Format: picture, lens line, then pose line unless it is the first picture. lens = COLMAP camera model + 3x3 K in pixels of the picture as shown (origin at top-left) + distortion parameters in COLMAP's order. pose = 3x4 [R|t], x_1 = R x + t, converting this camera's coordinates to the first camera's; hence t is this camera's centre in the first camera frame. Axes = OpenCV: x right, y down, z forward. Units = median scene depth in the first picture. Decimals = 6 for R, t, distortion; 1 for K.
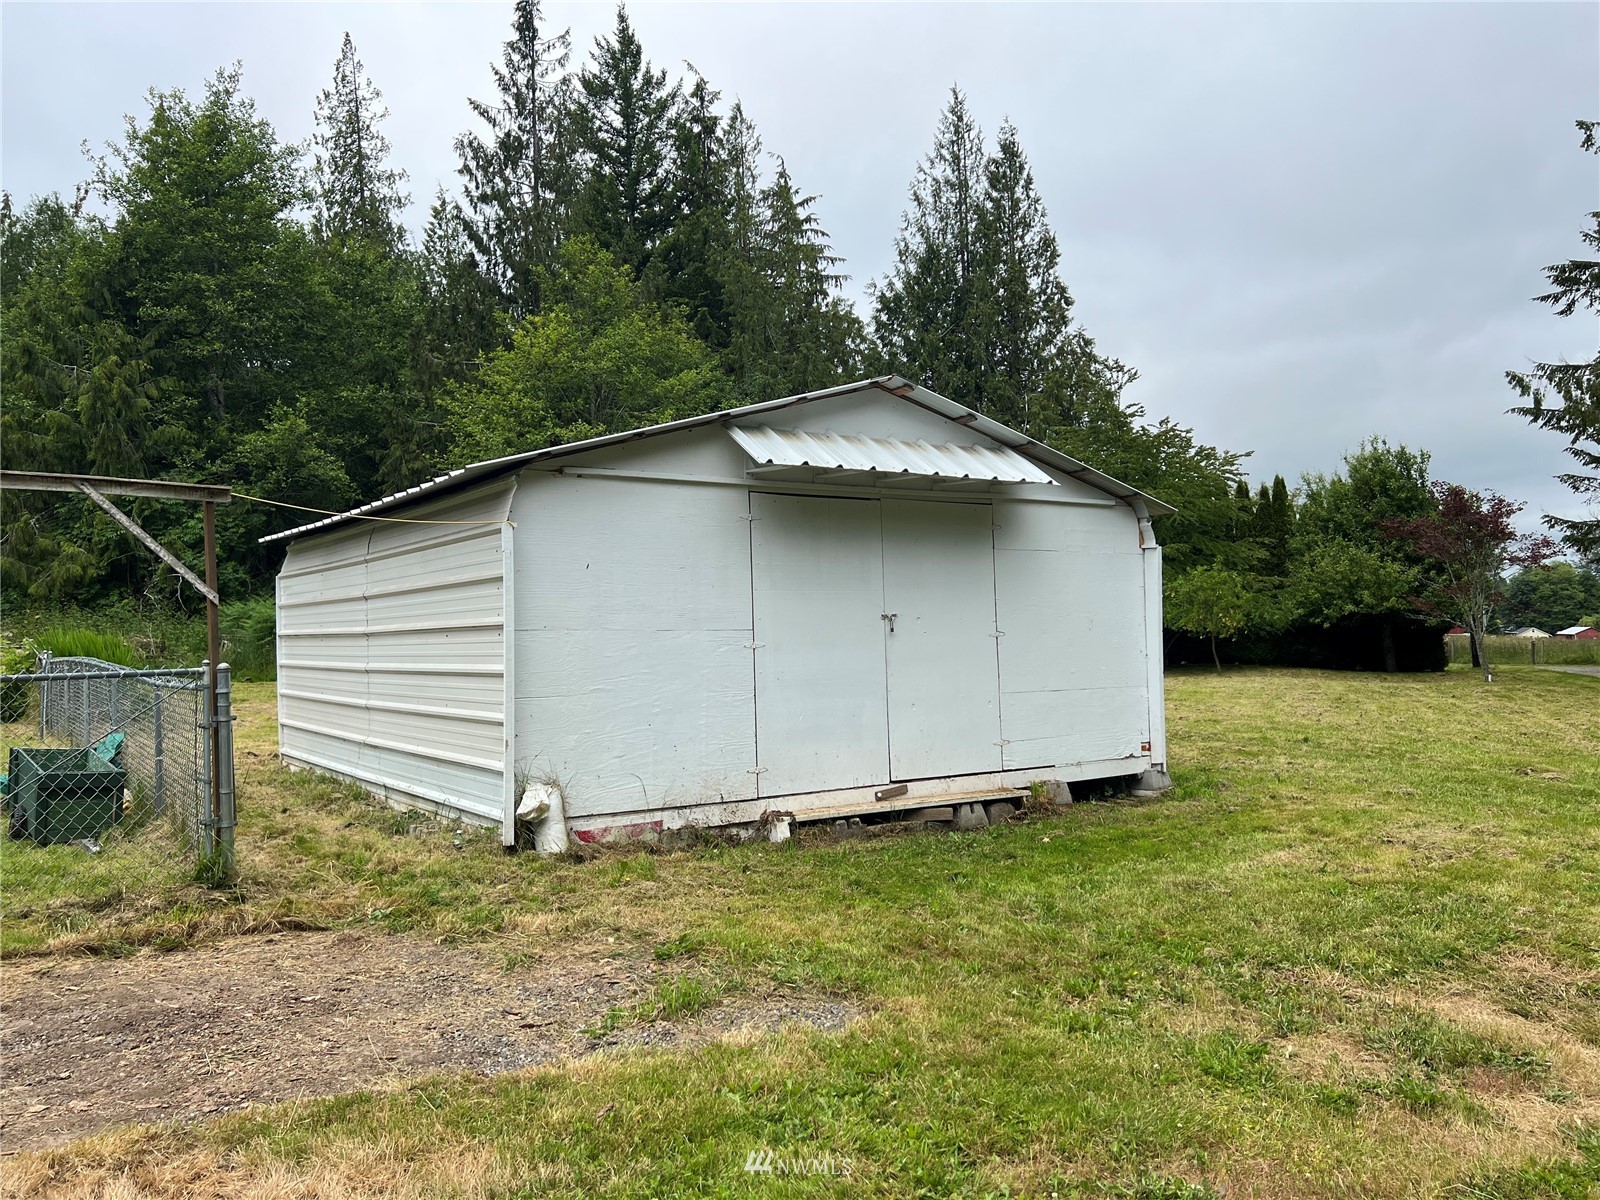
lens RADIAL K [[1195.8, 0, 800.0], [0, 1195.8, 600.0], [0, 0, 1]] dist [0.003931, 0.001961]
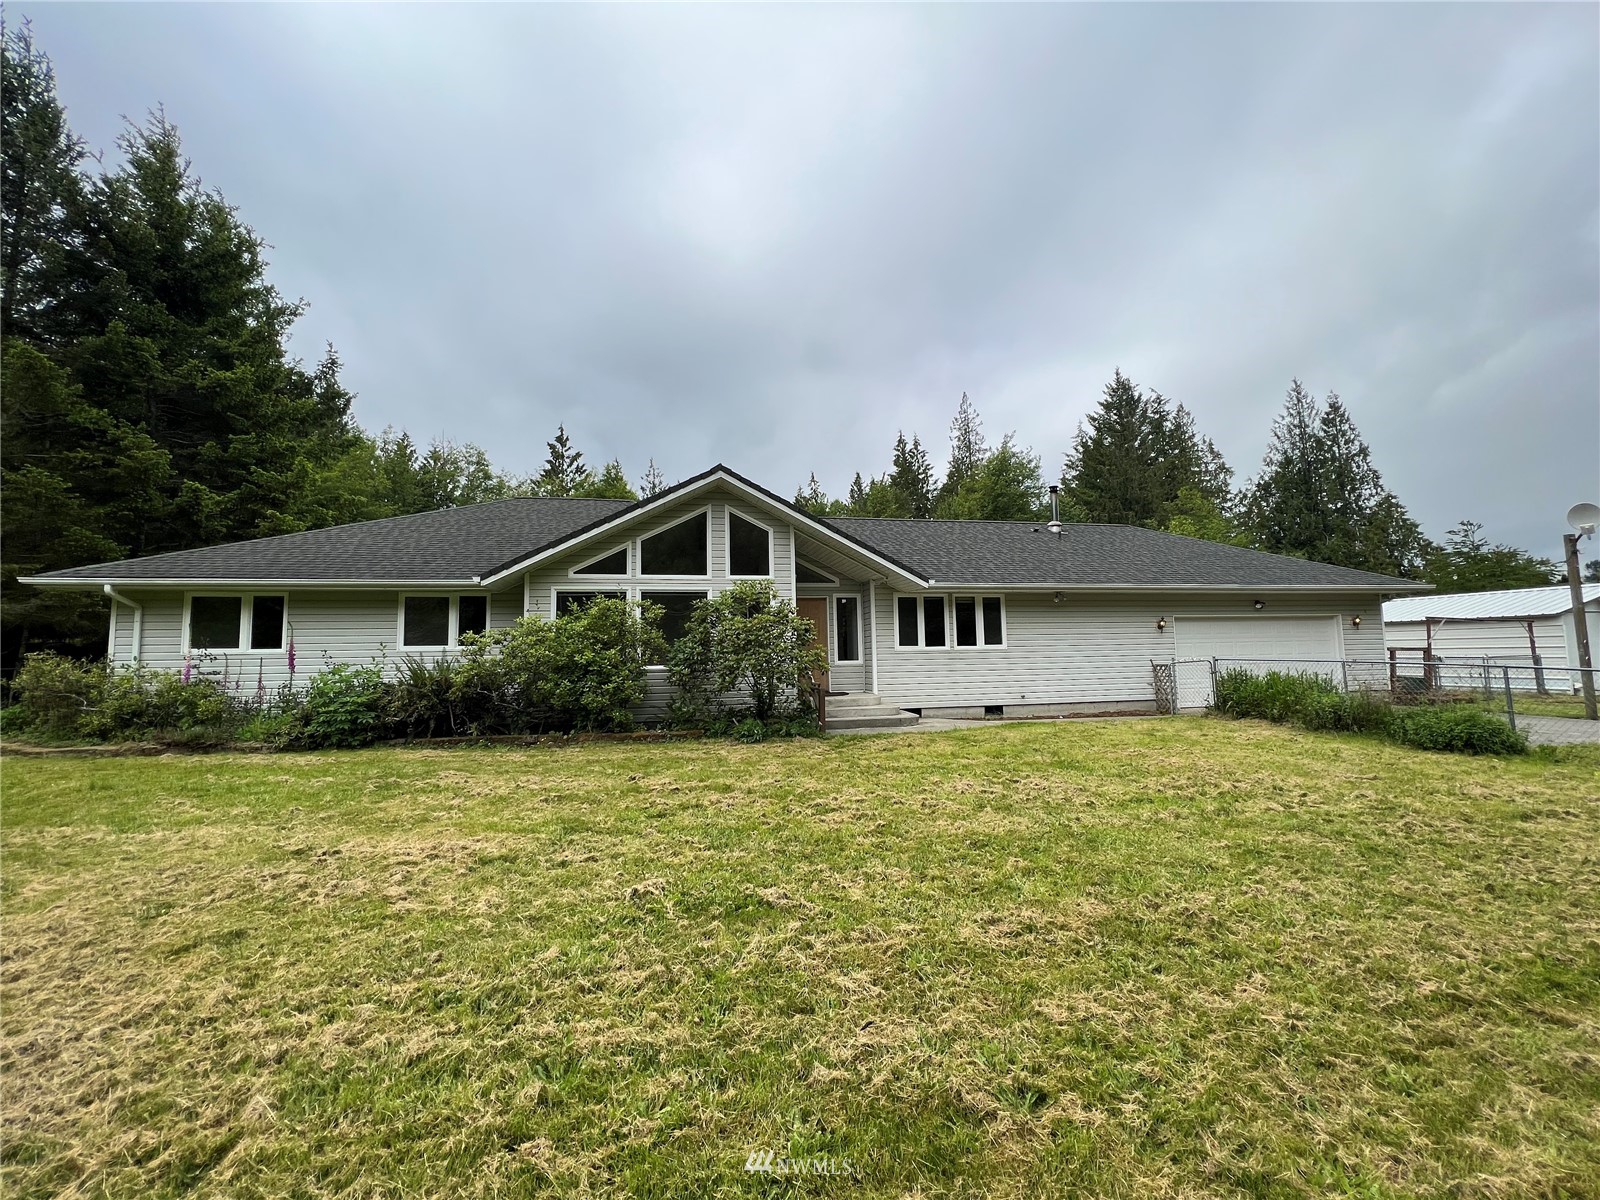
lens RADIAL K [[646.0, 0, 800.0], [0, 646.0, 600.0], [0, 0, 1]] dist [-0.001977, -0.000252]
pose [[0.927788, -0.032943, -0.371650, -0.407080], [0.014467, 0.998522, -0.052394, -0.013408], [0.372827, 0.043234, 0.926893, -0.491026]]
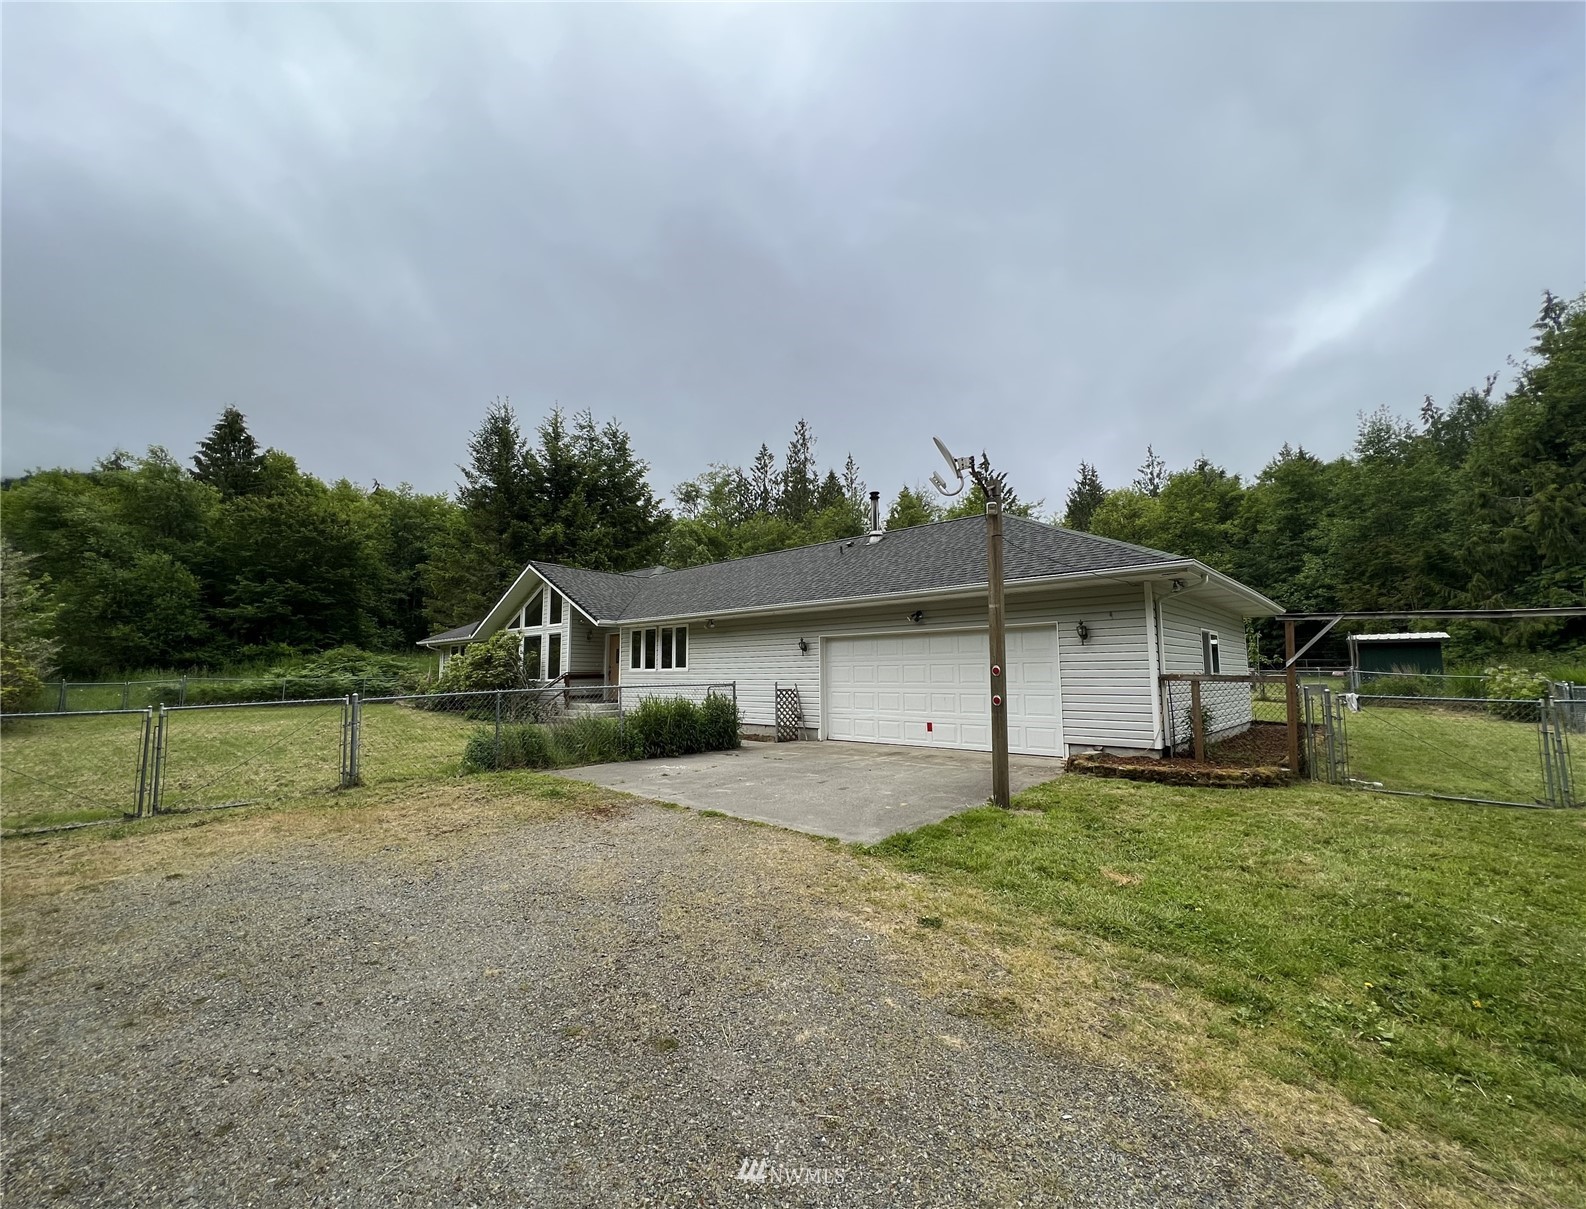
lens RADIAL K [[671.9, 0, 793.0], [0, 671.9, 604.5], [0, 0, 1]] dist [0.000719, 0.000160]
pose [[0.223097, -0.092459, -0.970402, 0.025226], [0.030412, 0.995667, -0.087874, -0.005803], [0.974322, -0.009907, 0.224942, -0.125193]]
